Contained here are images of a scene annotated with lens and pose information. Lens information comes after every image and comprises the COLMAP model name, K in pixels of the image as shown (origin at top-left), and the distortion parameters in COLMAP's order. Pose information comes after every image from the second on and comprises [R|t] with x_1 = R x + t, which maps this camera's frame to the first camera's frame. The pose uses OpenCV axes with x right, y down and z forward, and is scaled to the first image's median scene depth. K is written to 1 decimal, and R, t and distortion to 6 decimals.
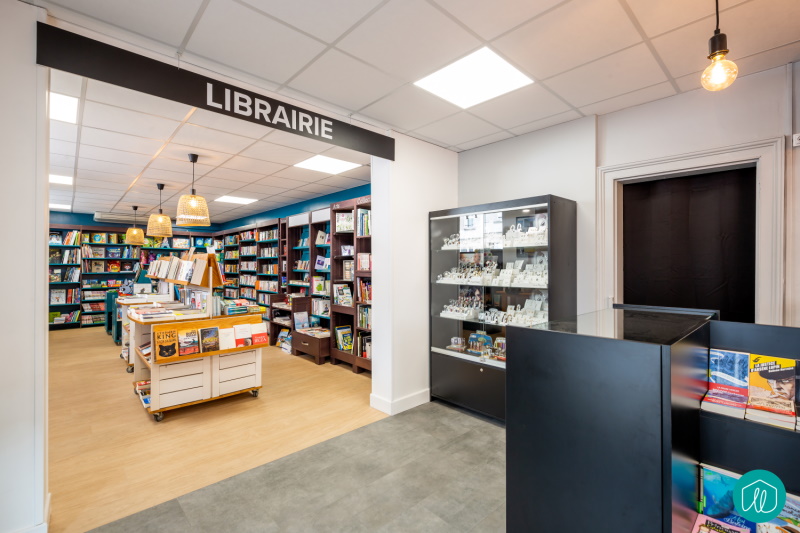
lens RADIAL K [[362.4, 0, 403.2], [0, 362.4, 266.0], [0, 0, 1]] dist [-0.000877, 0.001326]
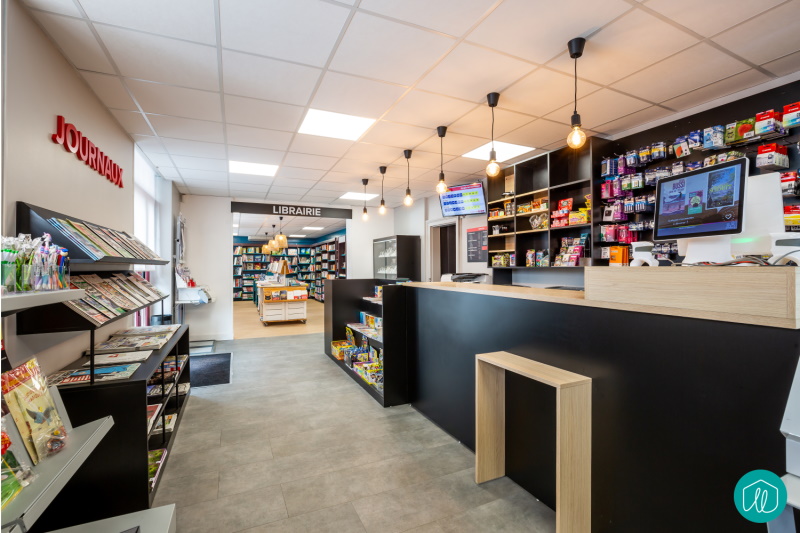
lens RADIAL K [[362.4, 0, 397.6], [0, 362.4, 266.9], [0, 0, 1]] dist [-0.000877, 0.001326]
pose [[0.947836, -0.003922, -0.318736, 0.638044], [0.004796, 0.999987, 0.001956, 0.005623], [0.318724, -0.003383, 0.947842, -0.702567]]
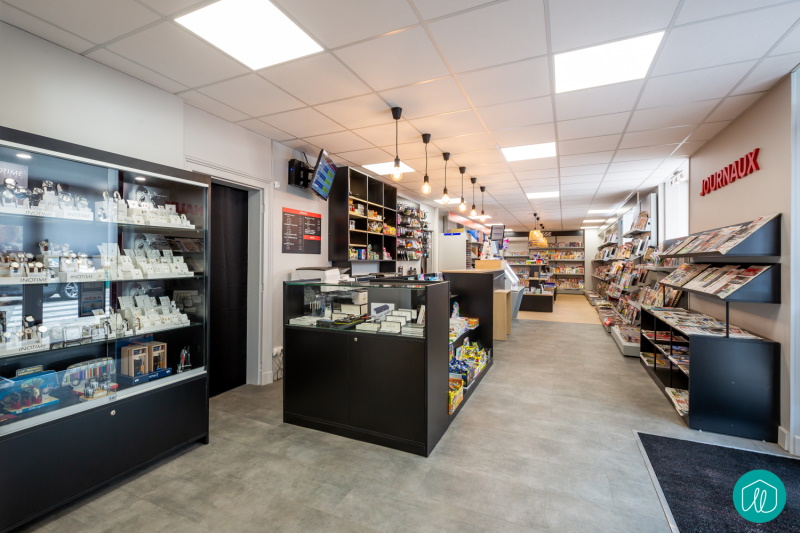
lens RADIAL K [[362.4, 0, 394.1], [0, 362.4, 260.9], [0, 0, 1]] dist [-0.000877, 0.001326]
pose [[-0.366531, -0.003192, 0.930400, -0.347787], [-0.005453, 0.999984, 0.001282, 0.010109], [-0.930390, -0.004603, -0.366542, 0.482598]]
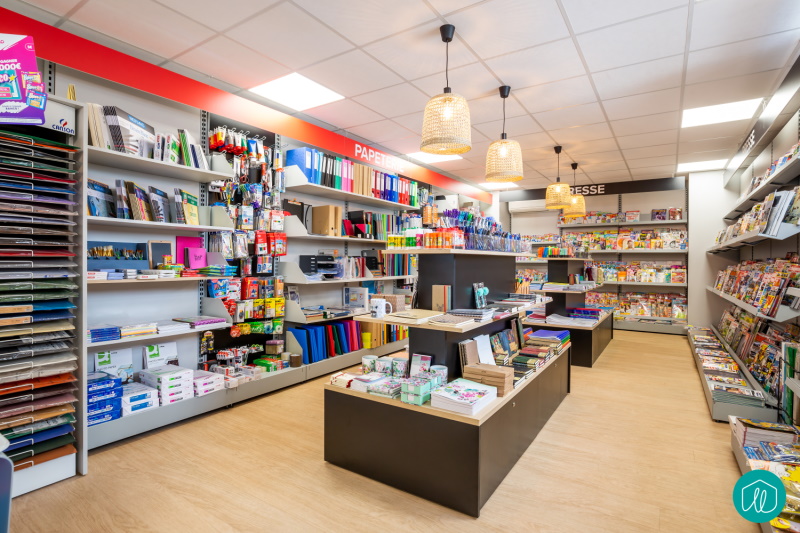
lens RADIAL K [[402.4, 0, 400.2], [0, 402.4, 265.9], [0, 0, 1]] dist [-0.036887, -0.000190]
pose [[-0.221049, -0.014244, 0.975159, 0.714101], [-0.007009, 0.999891, 0.013017, 0.038509], [-0.975238, -0.003957, -0.221124, -0.762484]]
